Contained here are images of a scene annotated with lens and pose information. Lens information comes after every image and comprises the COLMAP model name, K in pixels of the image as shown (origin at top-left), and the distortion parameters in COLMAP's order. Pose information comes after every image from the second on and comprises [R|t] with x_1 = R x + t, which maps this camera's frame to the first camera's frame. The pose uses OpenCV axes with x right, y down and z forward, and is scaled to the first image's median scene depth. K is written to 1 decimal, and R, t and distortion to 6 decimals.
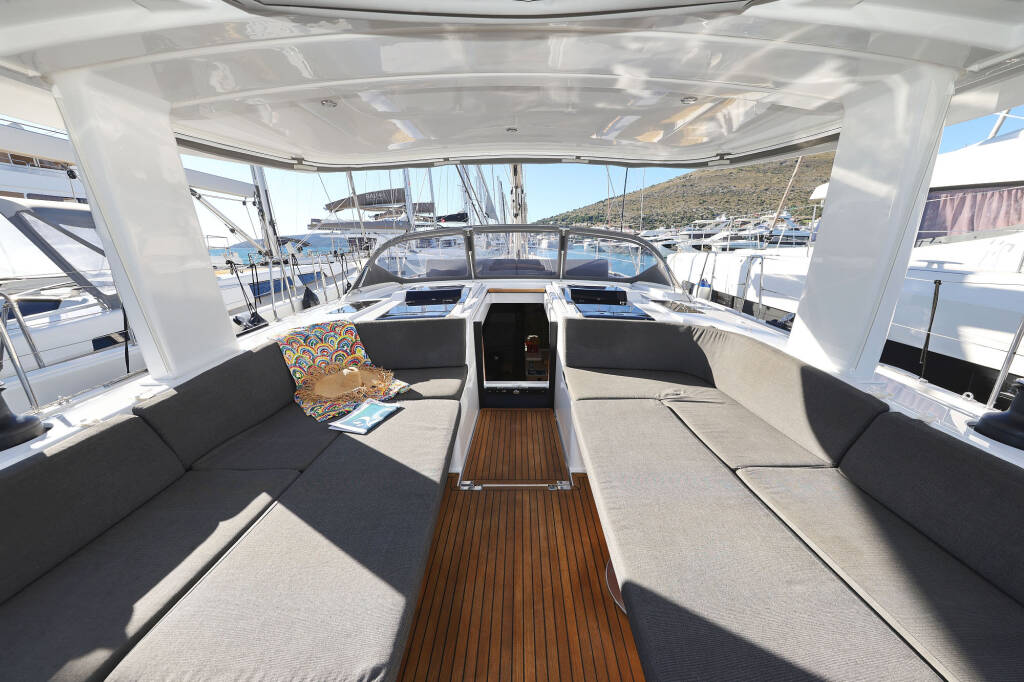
lens RADIAL K [[350.8, 0, 512.0], [0, 350.8, 341.0], [0, 0, 1]] dist [0.000718, 0.000052]
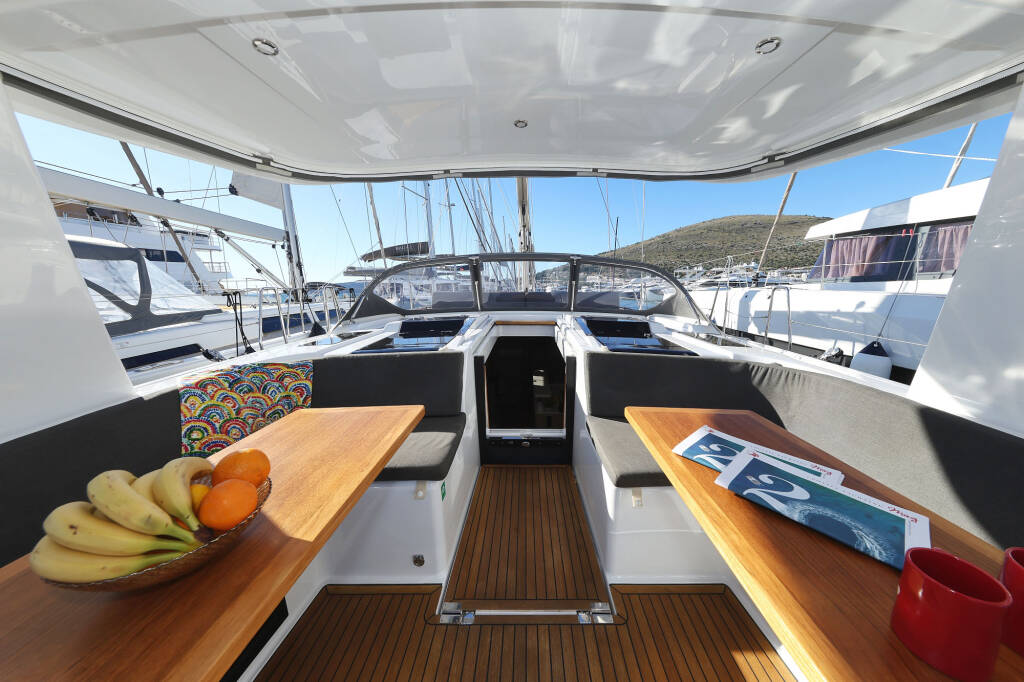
lens RADIAL K [[312.0, 0, 515.4], [0, 312.0, 308.9], [0, 0, 1]] dist [0.013865, -0.000002]
pose [[0.999897, 0.000360, -0.014342, -0.001545], [-0.003307, 0.978553, -0.205967, -0.011205], [0.013960, 0.205993, 0.978454, 0.220473]]
